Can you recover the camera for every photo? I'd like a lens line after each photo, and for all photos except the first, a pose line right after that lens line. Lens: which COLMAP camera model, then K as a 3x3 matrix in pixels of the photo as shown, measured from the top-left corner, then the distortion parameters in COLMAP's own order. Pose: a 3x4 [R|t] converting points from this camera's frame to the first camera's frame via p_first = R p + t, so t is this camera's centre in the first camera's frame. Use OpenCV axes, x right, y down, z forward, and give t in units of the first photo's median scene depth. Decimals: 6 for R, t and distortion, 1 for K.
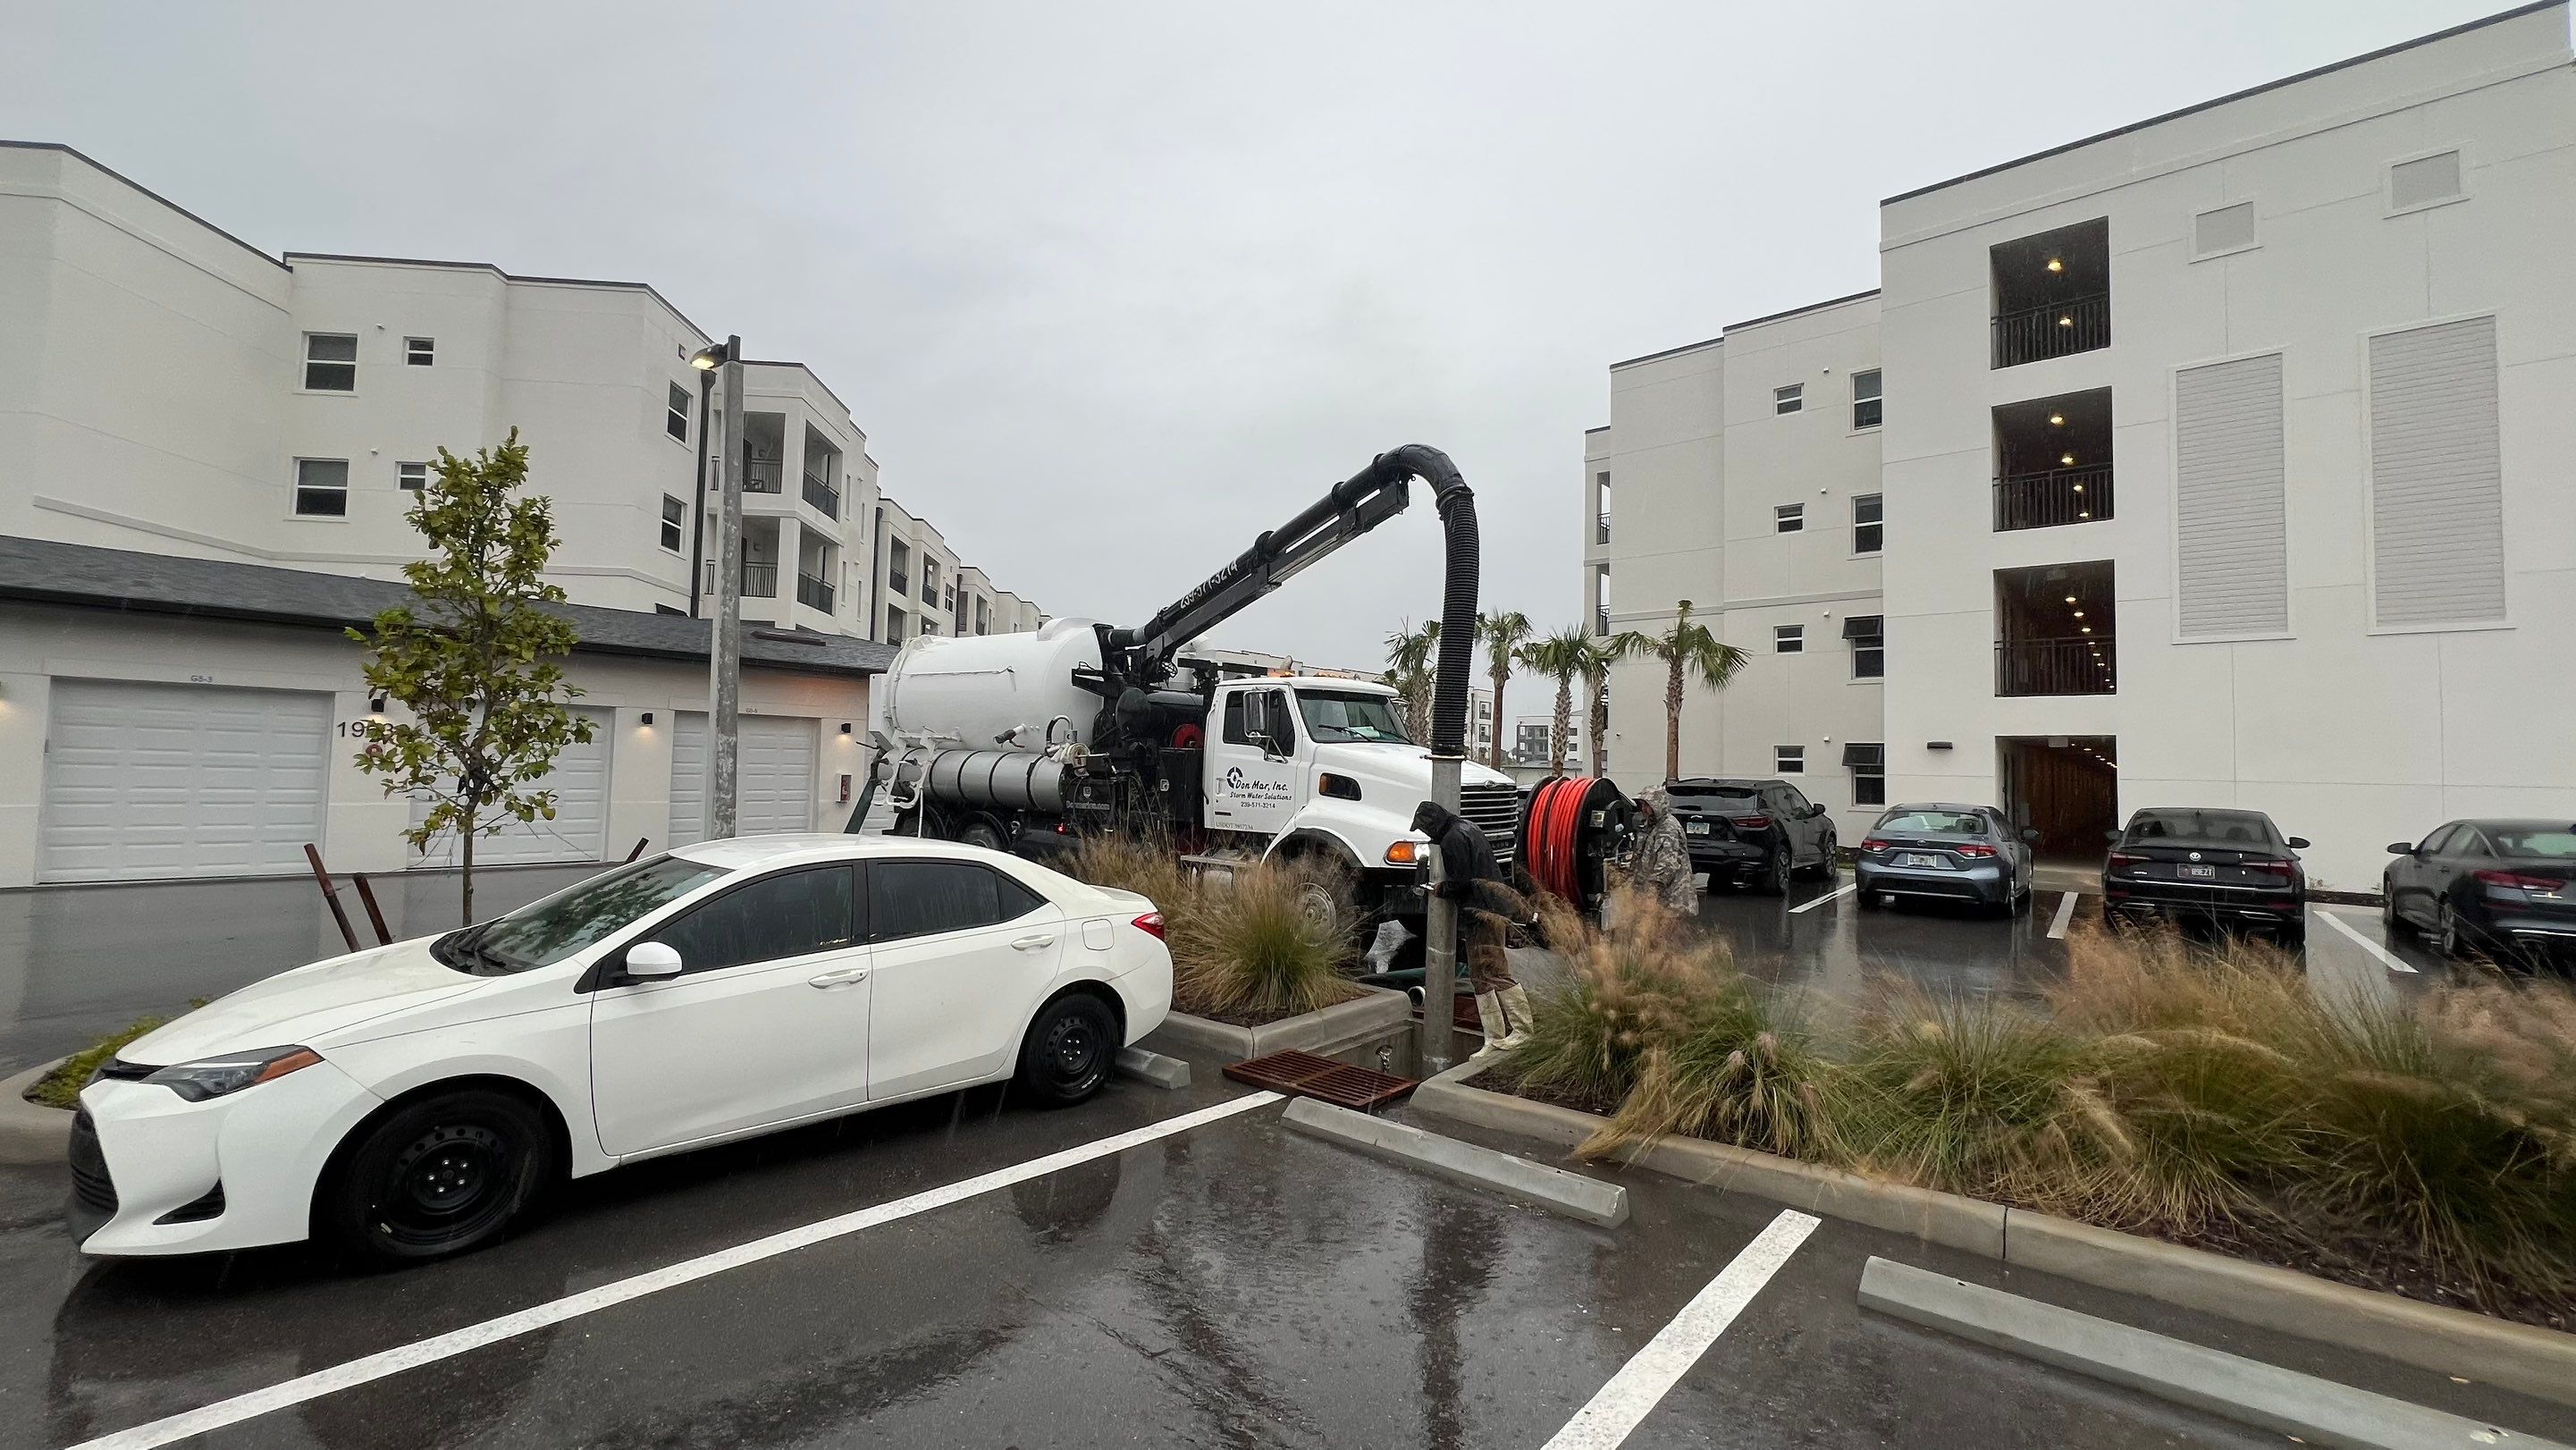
lens RADIAL K [[1052.5, 0, 1288.0], [0, 1052.5, 725.0], [0, 0, 1]] dist [0.003262, 0.000072]
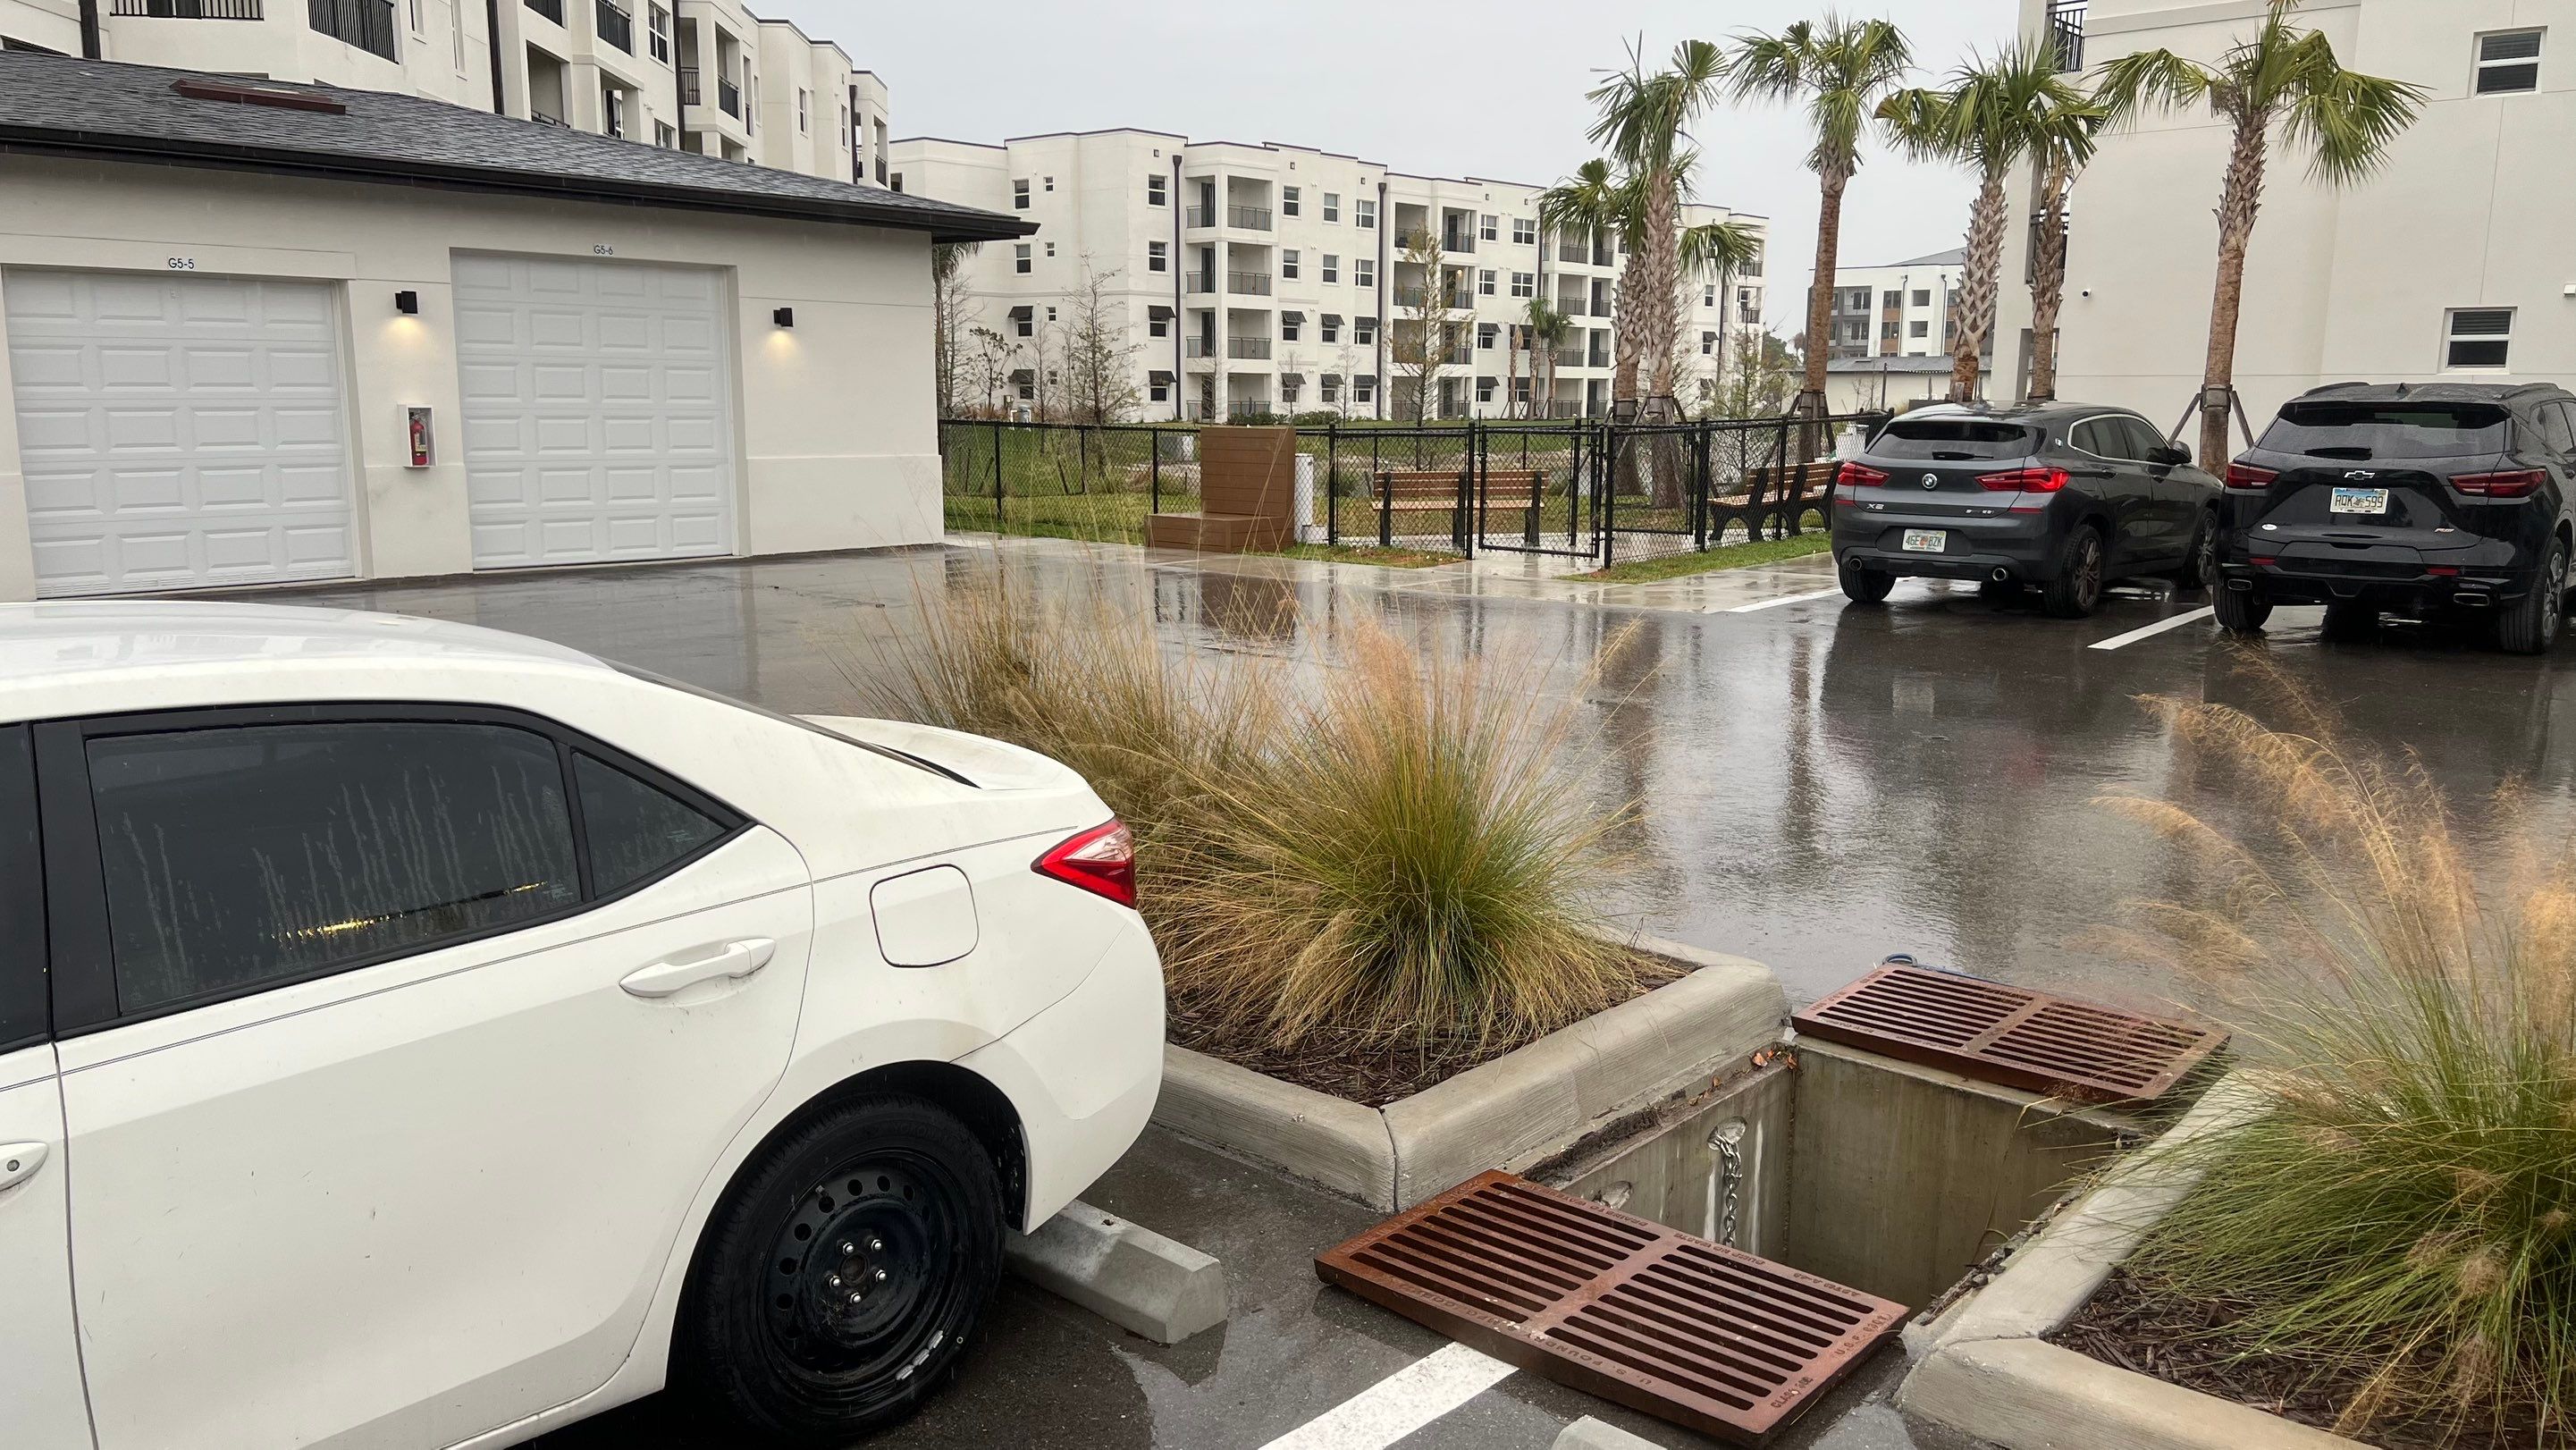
lens RADIAL K [[1886.1, 0, 1288.0], [0, 1886.1, 725.0], [0, 0, 1]] dist [0.032489, 0.000640]
pose [[0.999467, -0.011143, -0.030684, -0.016867], [0.017559, 0.975895, 0.217534, 0.007347], [0.027521, -0.217956, 0.975570, 0.145224]]
